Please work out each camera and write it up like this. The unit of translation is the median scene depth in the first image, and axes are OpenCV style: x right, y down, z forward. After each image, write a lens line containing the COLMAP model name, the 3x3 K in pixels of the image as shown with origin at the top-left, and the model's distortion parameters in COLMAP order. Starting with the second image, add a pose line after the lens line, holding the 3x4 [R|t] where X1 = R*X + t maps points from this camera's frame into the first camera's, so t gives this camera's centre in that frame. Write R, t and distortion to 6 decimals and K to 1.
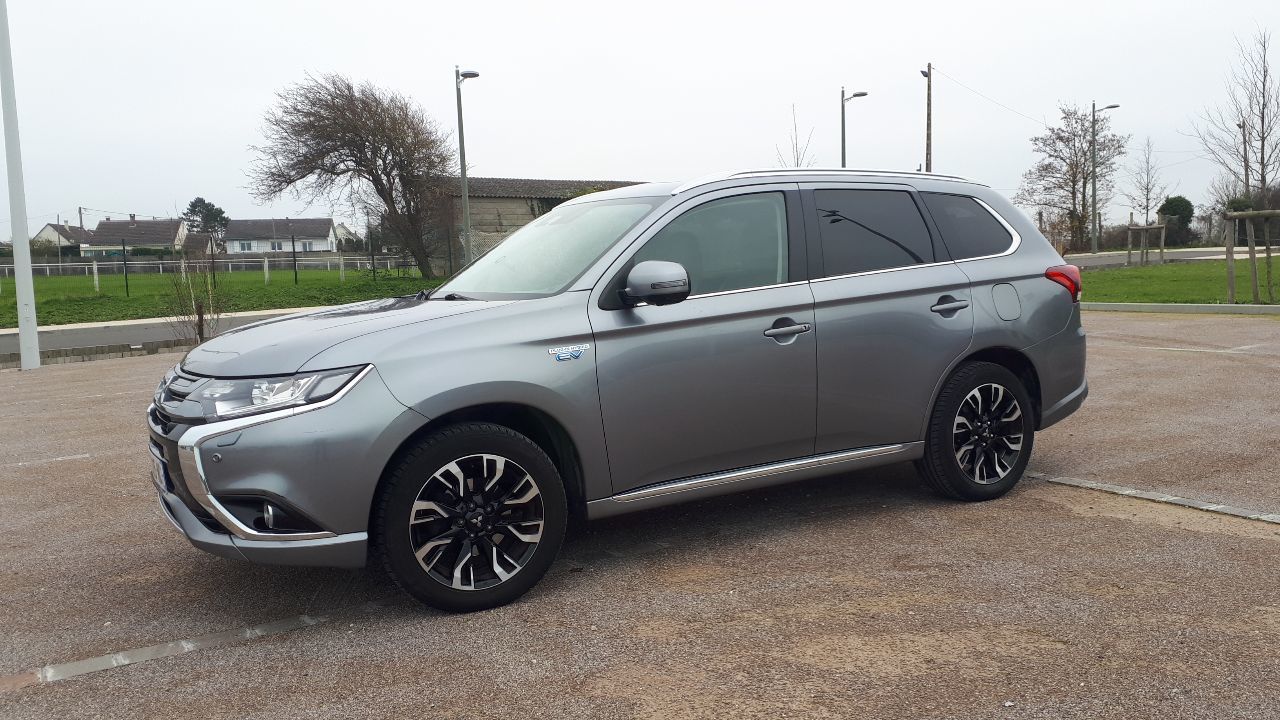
lens RADIAL K [[1029.3, 0, 630.6], [0, 1029.3, 368.2], [0, 0, 1]] dist [0.100464, -0.160745]
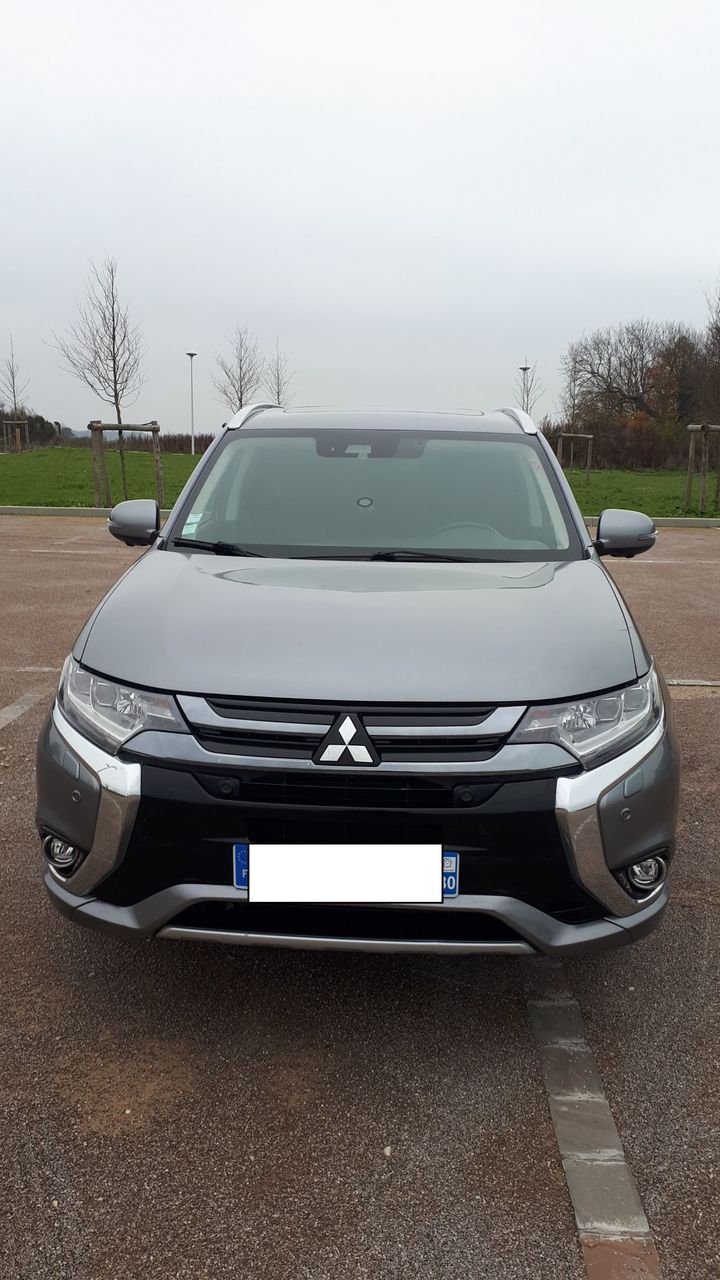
lens RADIAL K [[1029.3, 0, 360.0], [0, 1029.3, 640.0], [0, 0, 1]] dist [0.100464, -0.160745]
pose [[0.549355, -0.114358, 0.827726, -0.707278], [0.048538, 0.993285, 0.105016, -0.074898], [-0.834178, -0.017515, 0.551217, 0.512210]]
